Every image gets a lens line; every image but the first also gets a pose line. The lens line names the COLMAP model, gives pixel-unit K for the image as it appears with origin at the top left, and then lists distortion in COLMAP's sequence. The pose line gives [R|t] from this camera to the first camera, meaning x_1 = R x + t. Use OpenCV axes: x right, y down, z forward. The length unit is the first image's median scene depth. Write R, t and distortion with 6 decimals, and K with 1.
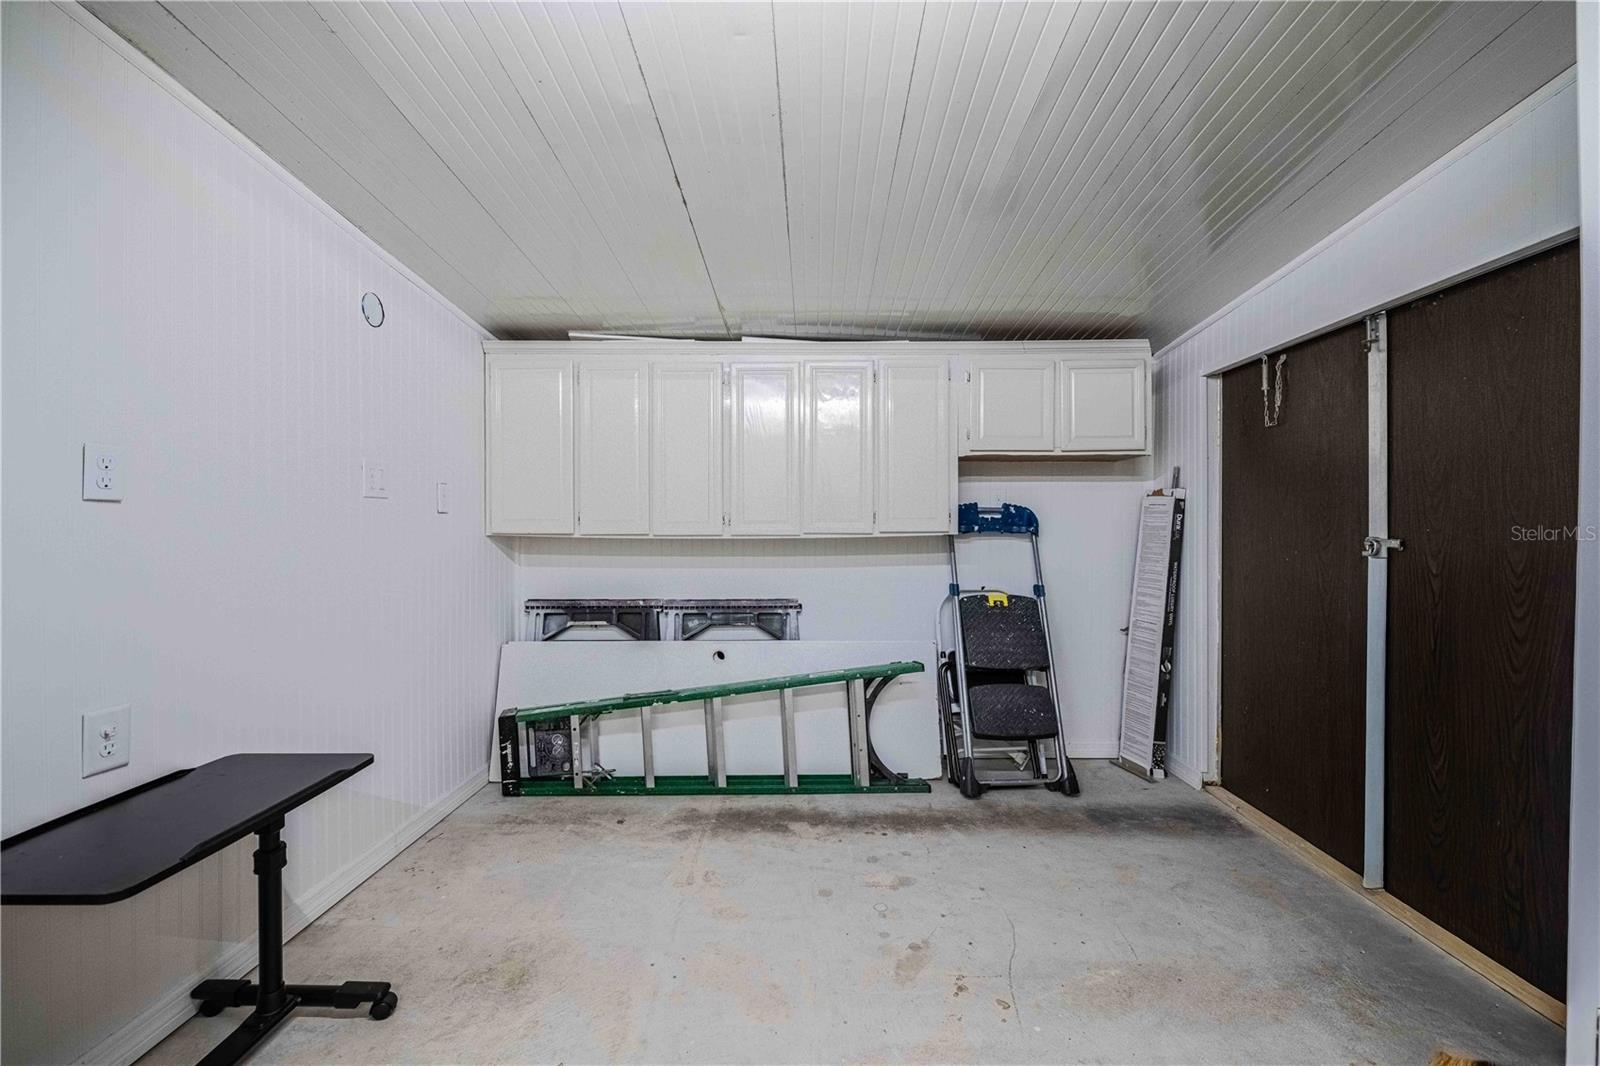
lens RADIAL K [[638.7, 0, 800.0], [0, 638.7, 533.0], [0, 0, 1]] dist [-0.009486, -0.000115]
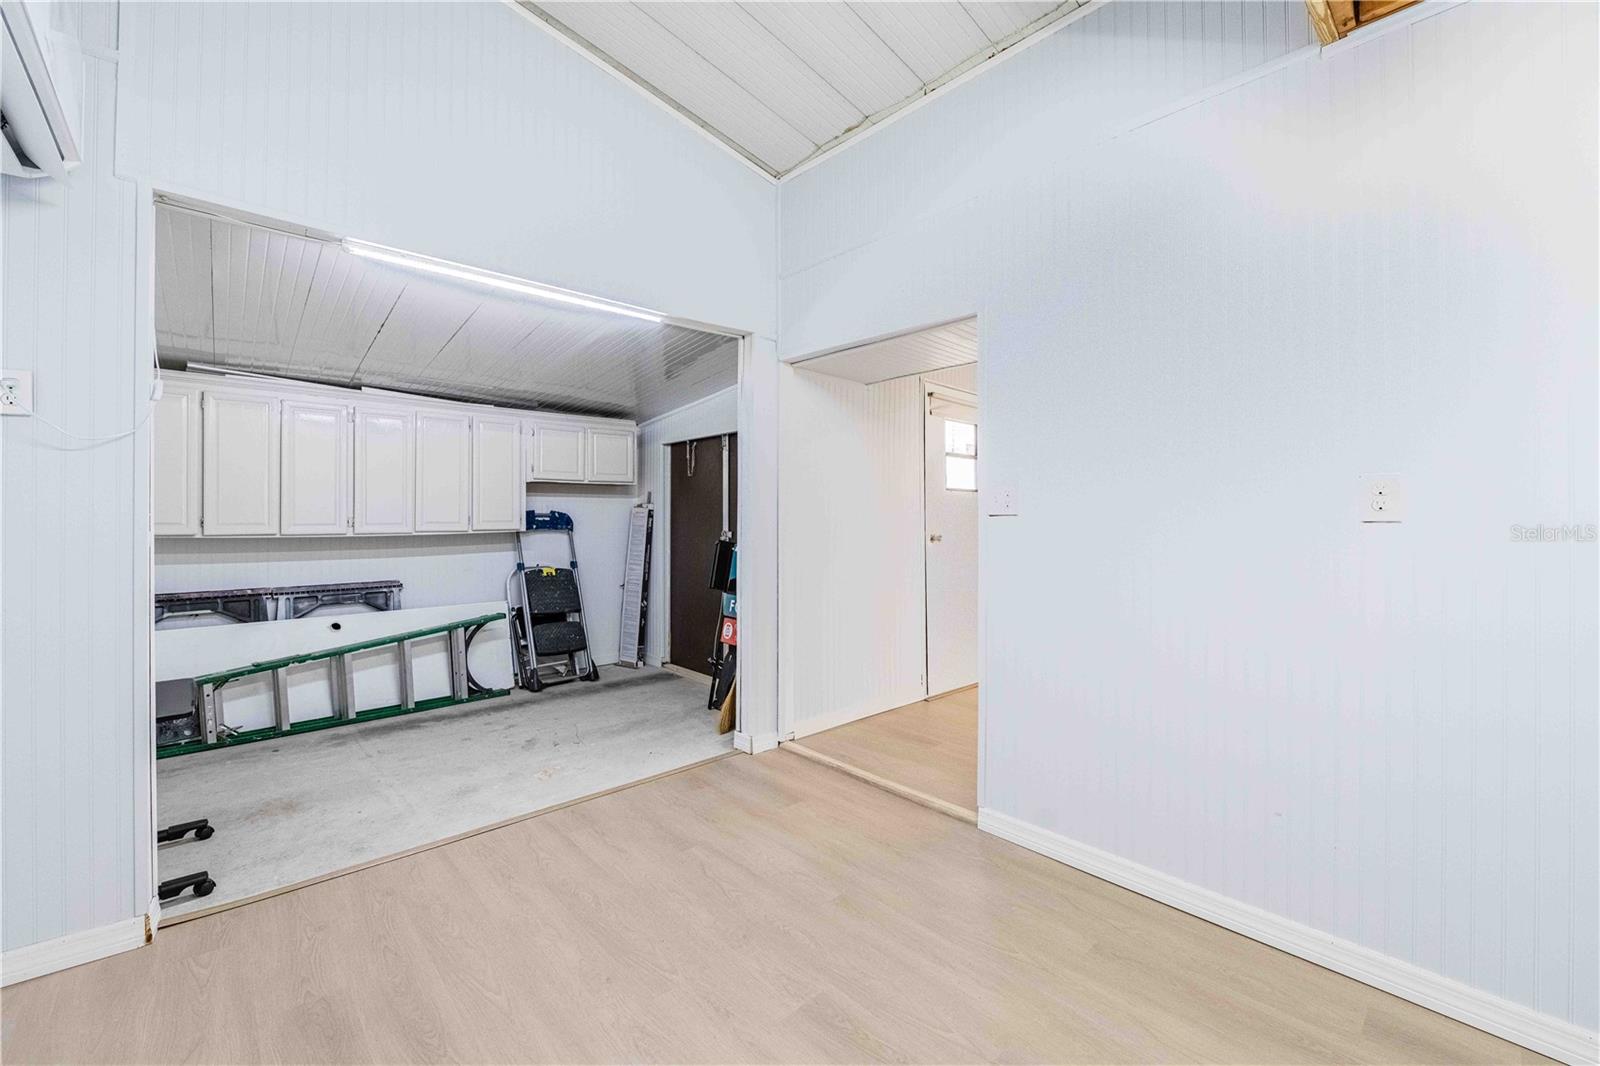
lens RADIAL K [[636.3, 0, 803.0], [0, 636.3, 508.4], [0, 0, 1]] dist [0.001360, 0.000106]
pose [[0.725120, 0.011392, 0.688528, -0.337050], [0.005667, 0.999731, -0.022508, -0.014325], [-0.688599, 0.020223, 0.724860, -0.612665]]
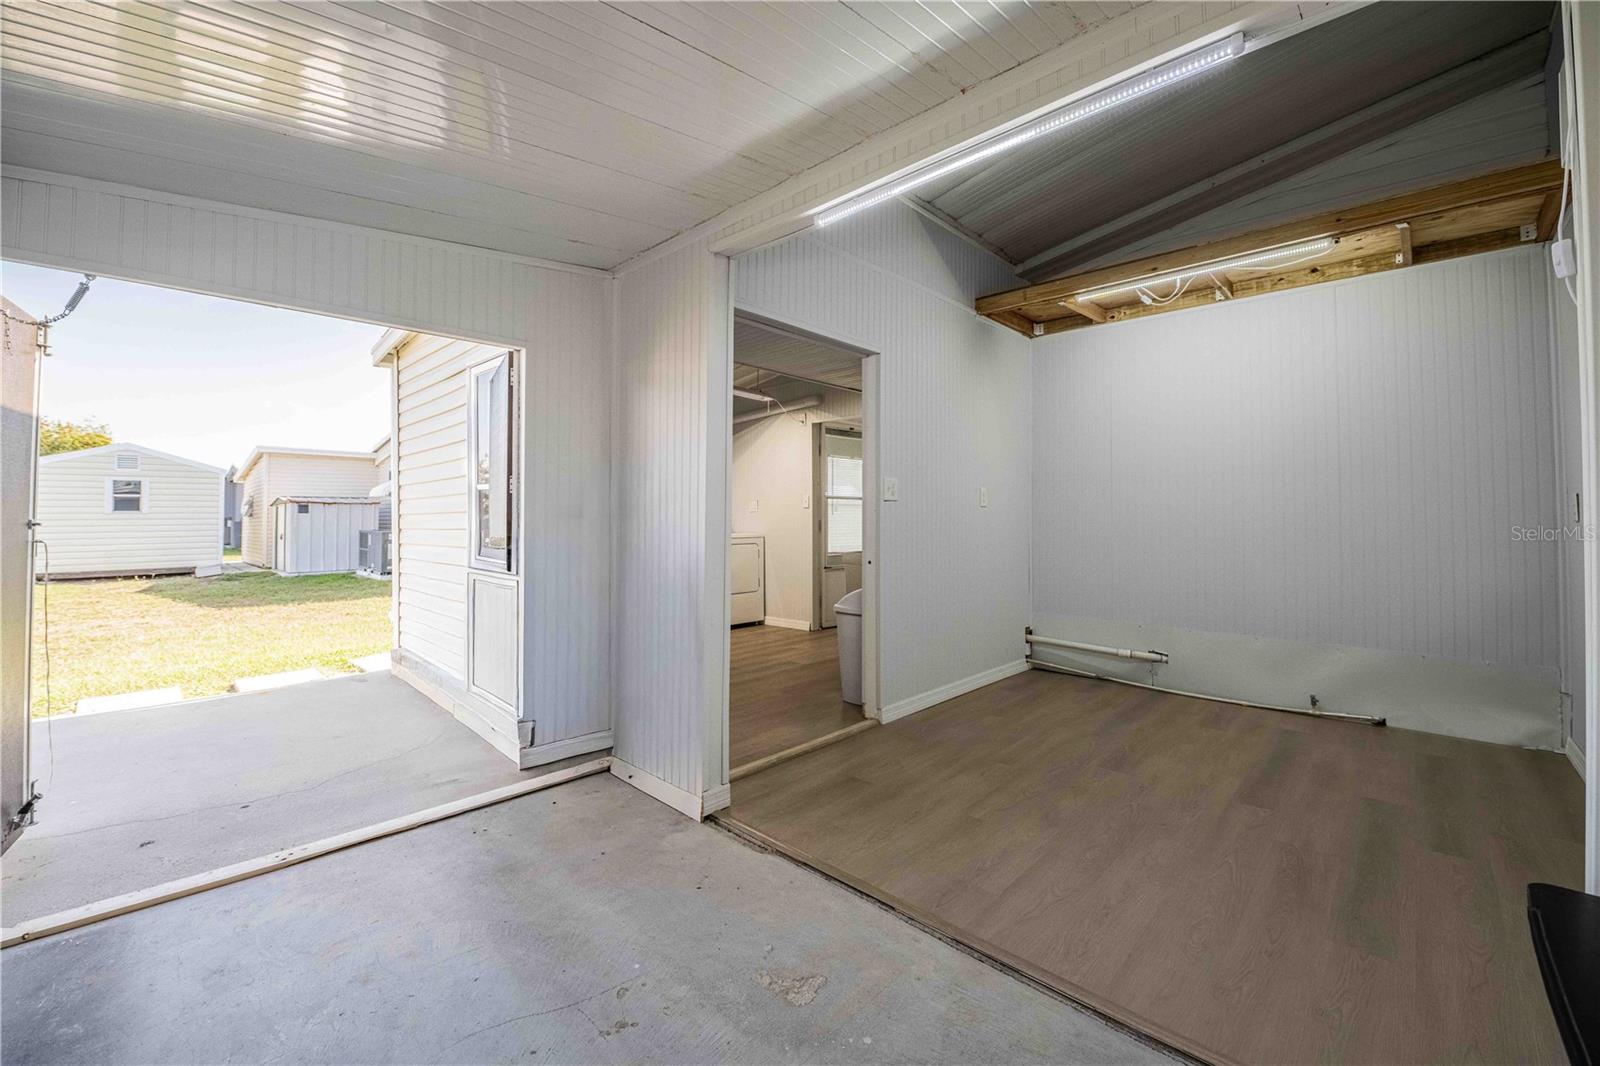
lens RADIAL K [[648.0, 0, 788.0], [0, 648.0, 502.8], [0, 0, 1]] dist [-0.008822, -0.002485]
pose [[-0.719335, 0.015867, 0.694482, -0.295684], [0.006736, 0.999851, -0.015867, -0.000893], [-0.694630, -0.006736, -0.719335, 0.797691]]
